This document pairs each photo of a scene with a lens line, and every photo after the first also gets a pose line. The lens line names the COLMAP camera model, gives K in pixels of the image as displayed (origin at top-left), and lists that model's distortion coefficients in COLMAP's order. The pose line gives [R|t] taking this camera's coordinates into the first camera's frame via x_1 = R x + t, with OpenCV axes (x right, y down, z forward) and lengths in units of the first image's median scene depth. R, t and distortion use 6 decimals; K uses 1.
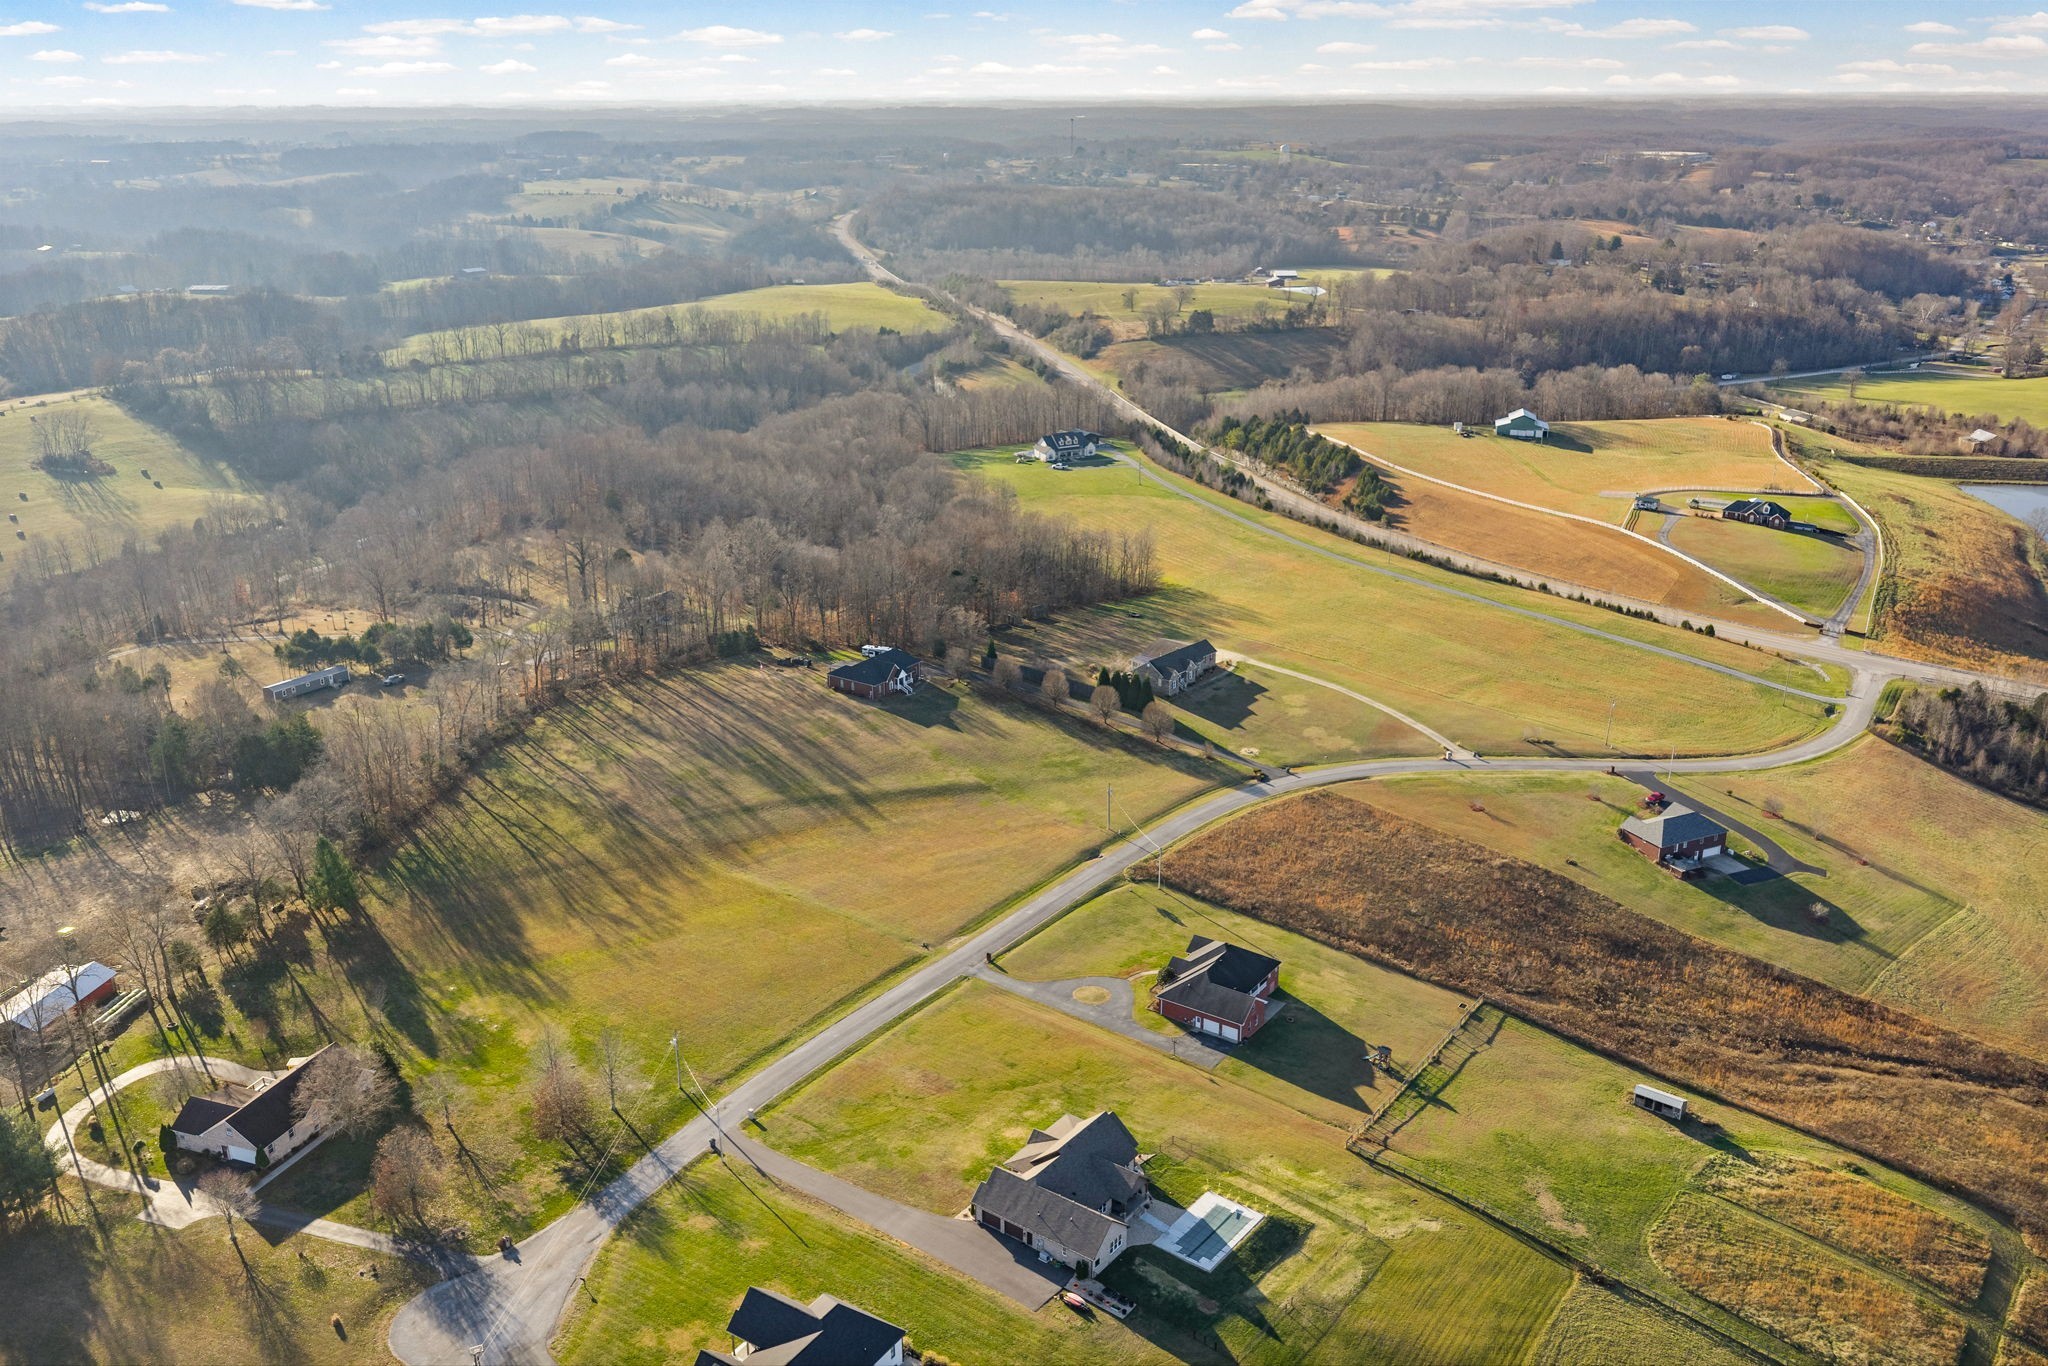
lens RADIAL K [[1688.9, 0, 1033.5], [0, 1688.9, 680.1], [0, 0, 1]] dist [0.017980, -0.029682]
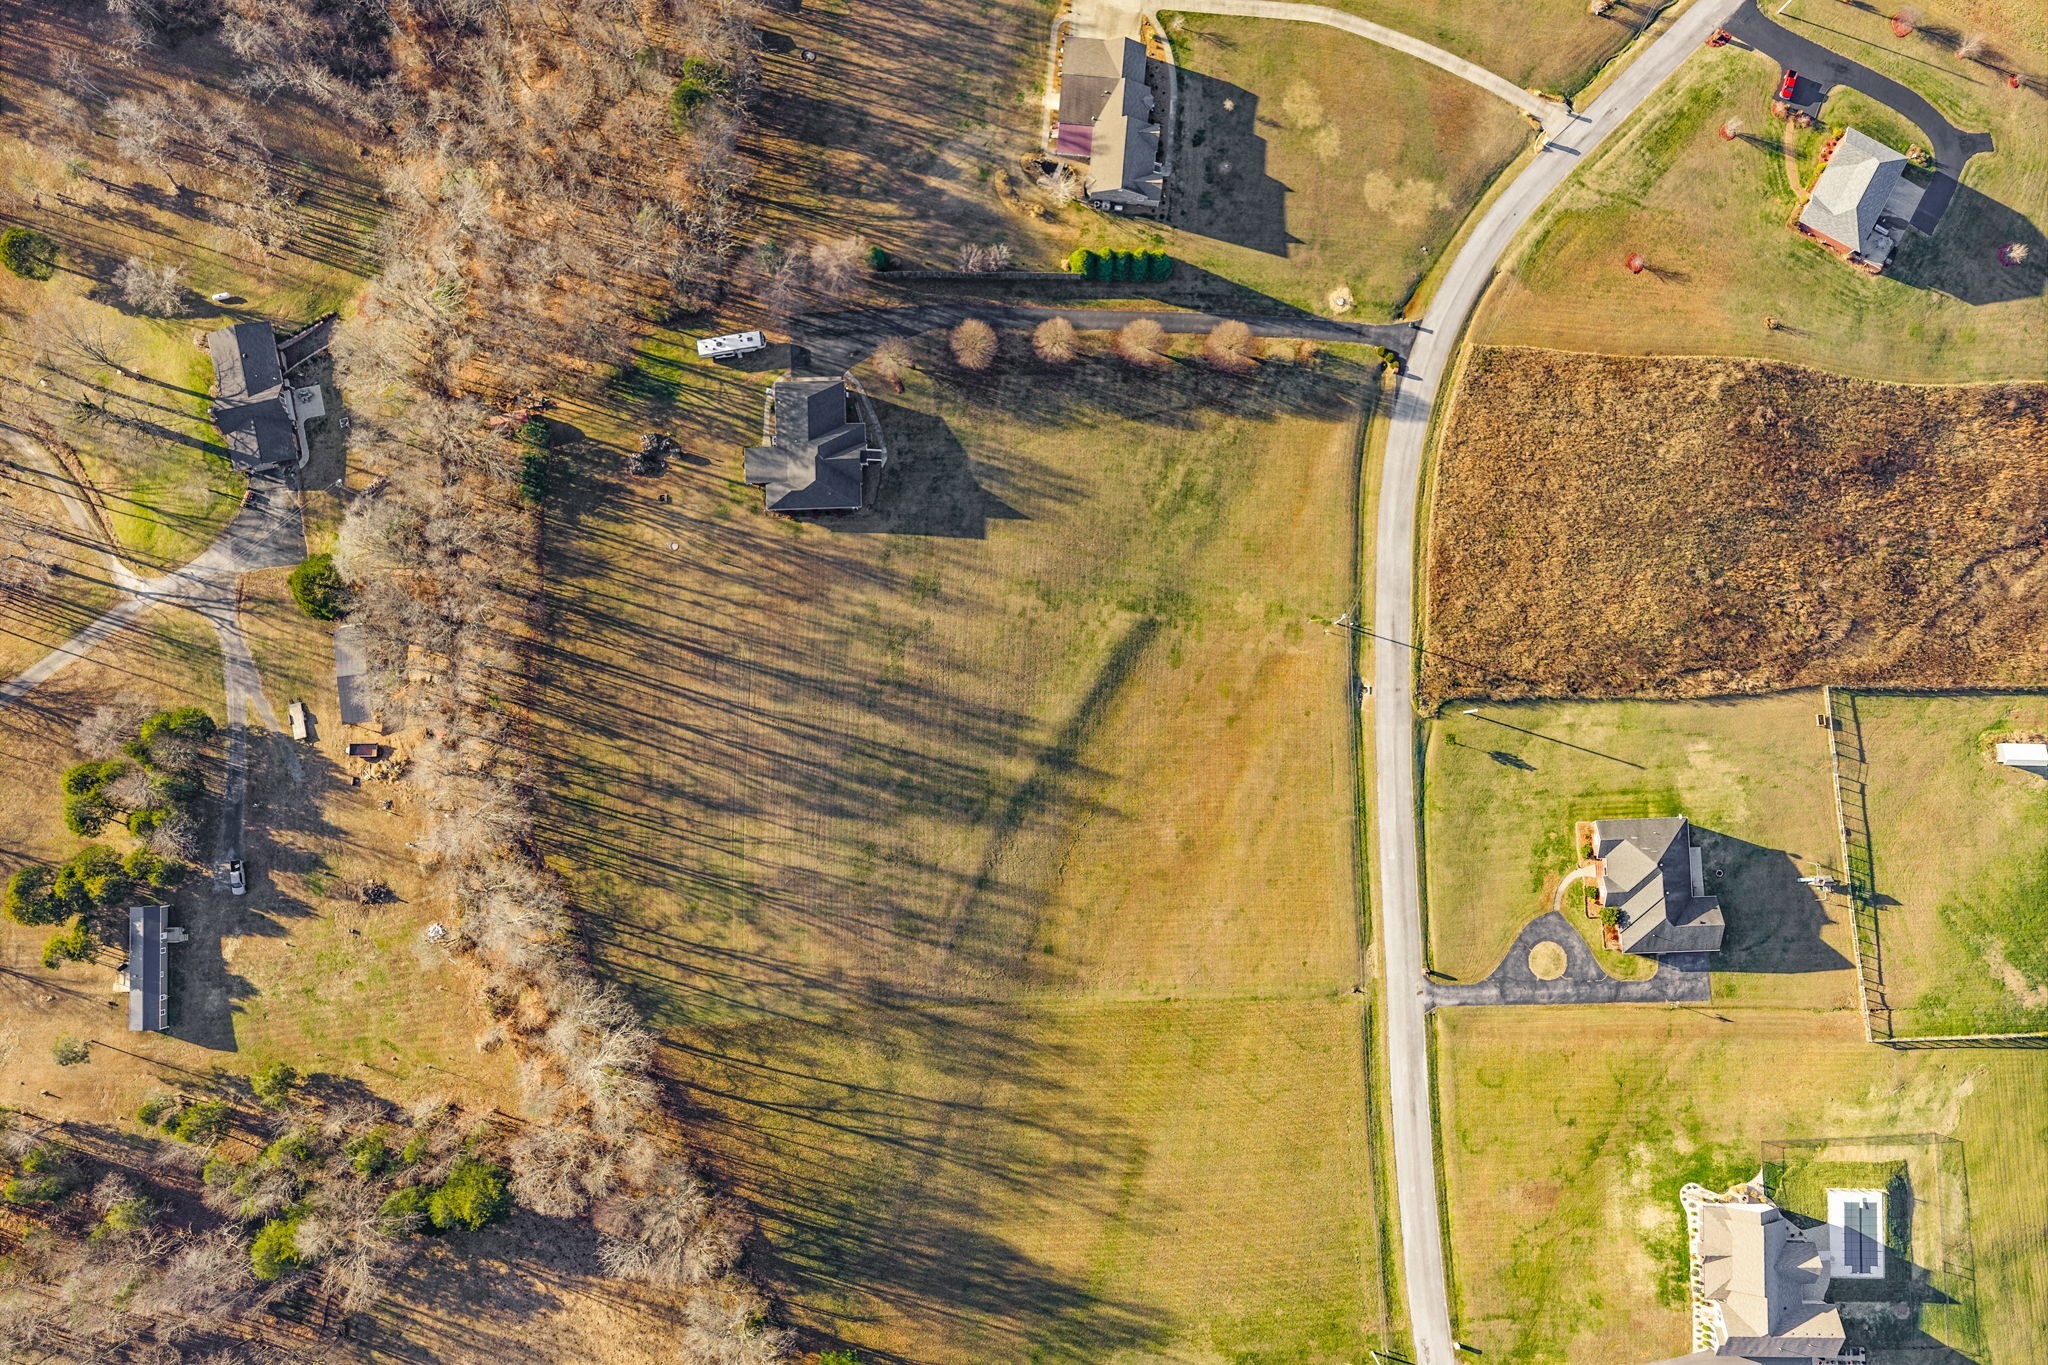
lens RADIAL K [[1688.9, 0, 1033.5], [0, 1688.9, 679.6], [0, 0, 1]] dist [0.017980, -0.029682]
pose [[0.804531, -0.592950, 0.033750, -0.106400], [0.197018, 0.320065, 0.926684, -0.624781], [-0.560280, -0.738897, 0.374324, 0.671234]]
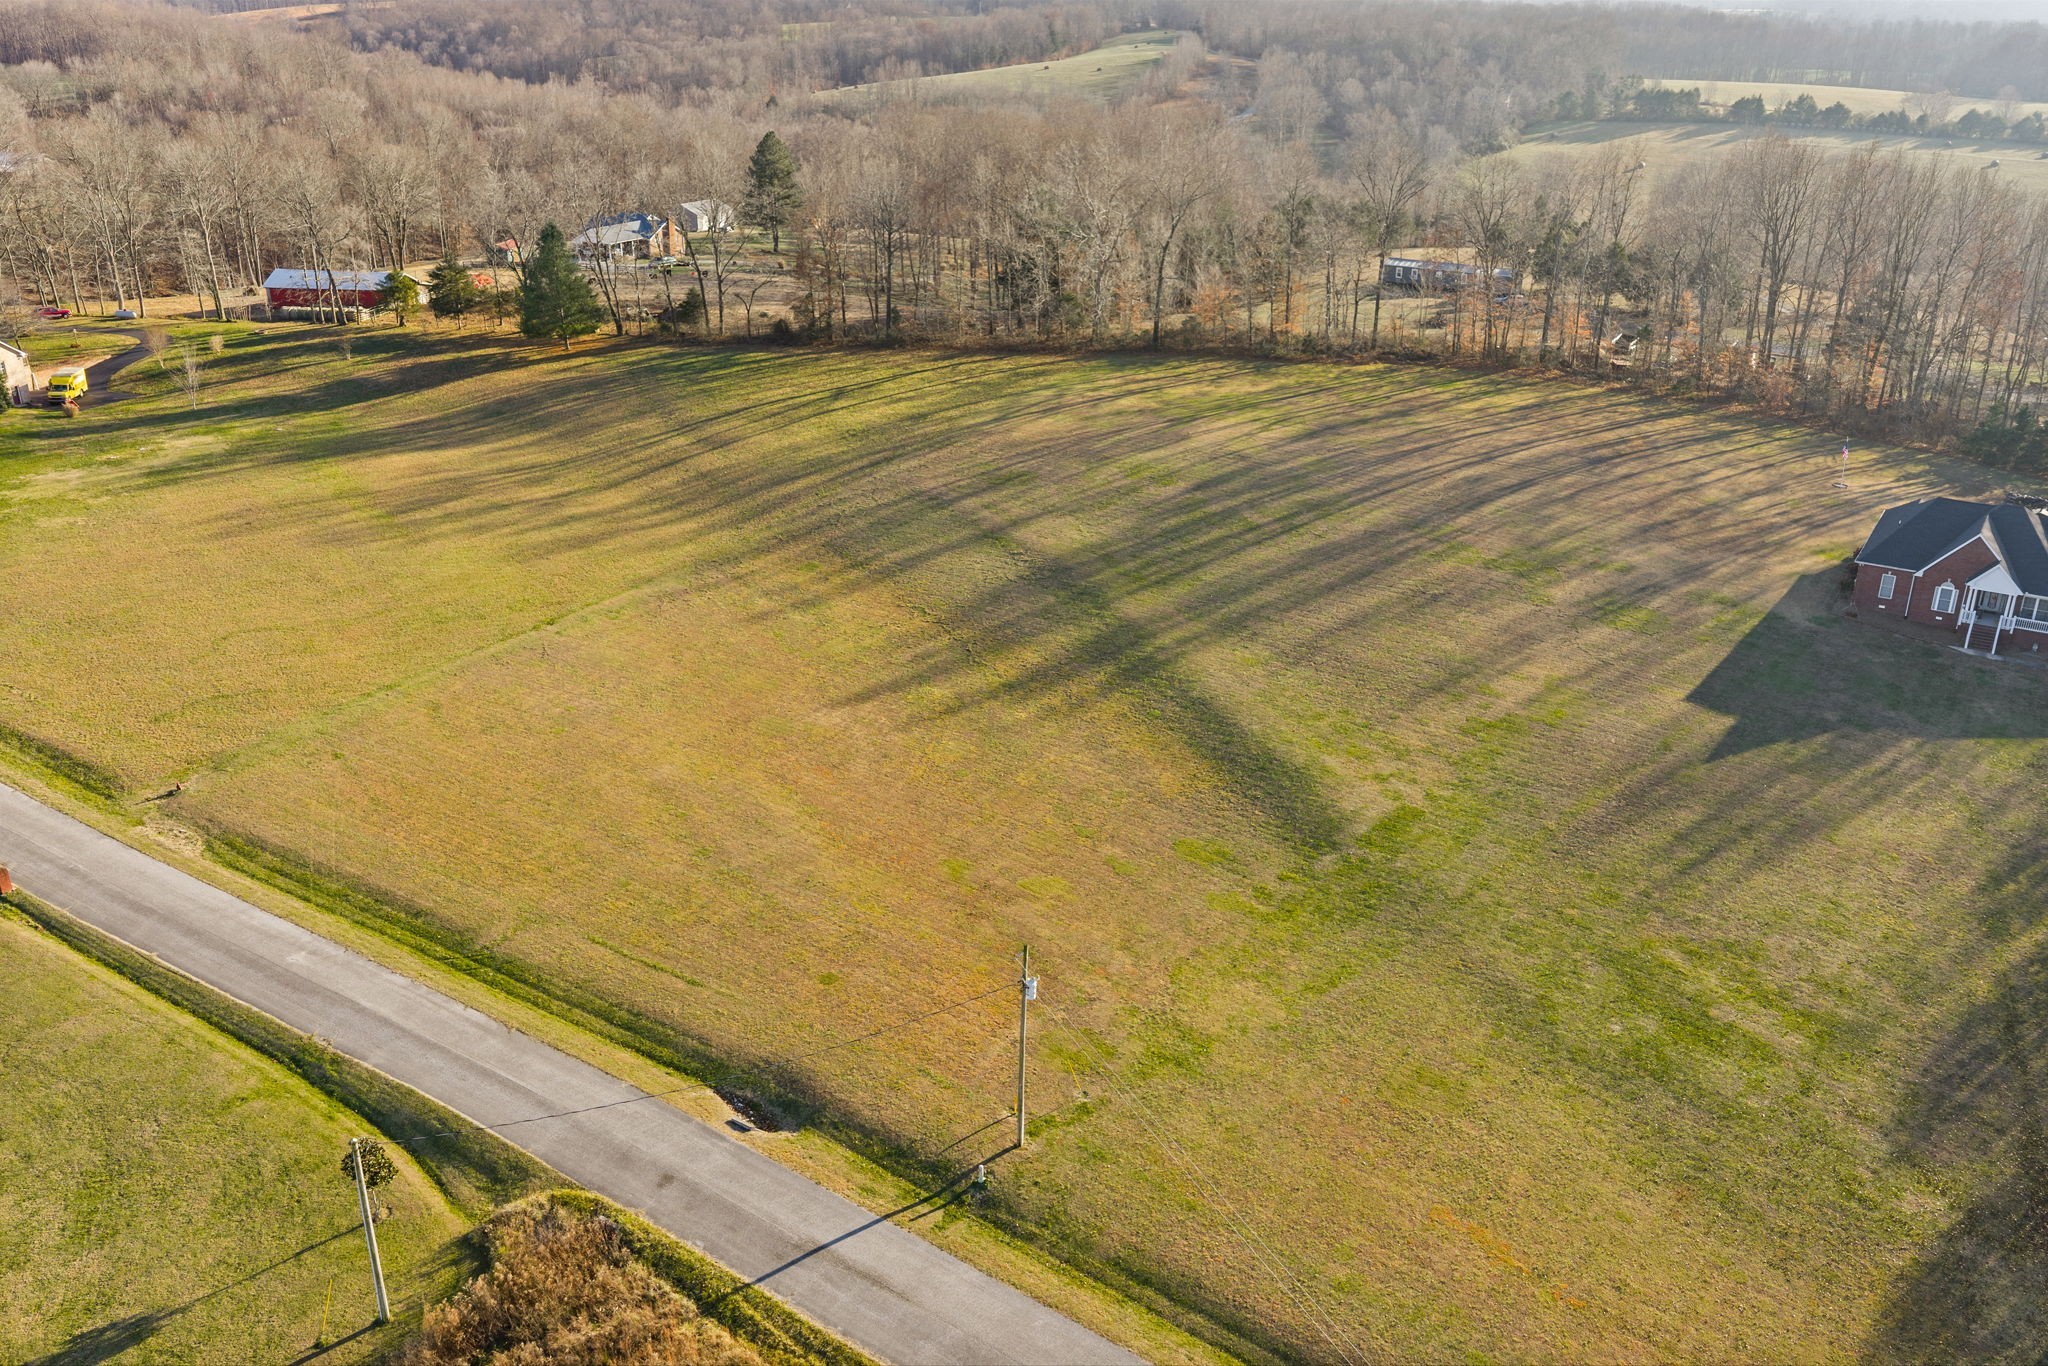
lens RADIAL K [[1688.9, 0, 1033.5], [0, 1688.9, 680.1], [0, 0, 1]] dist [0.017980, -0.029682]
pose [[0.040148, 0.385137, -0.921986, 0.196966], [-0.340985, 0.872618, 0.349666, -0.035459], [0.939211, 0.300345, 0.166360, 0.845521]]
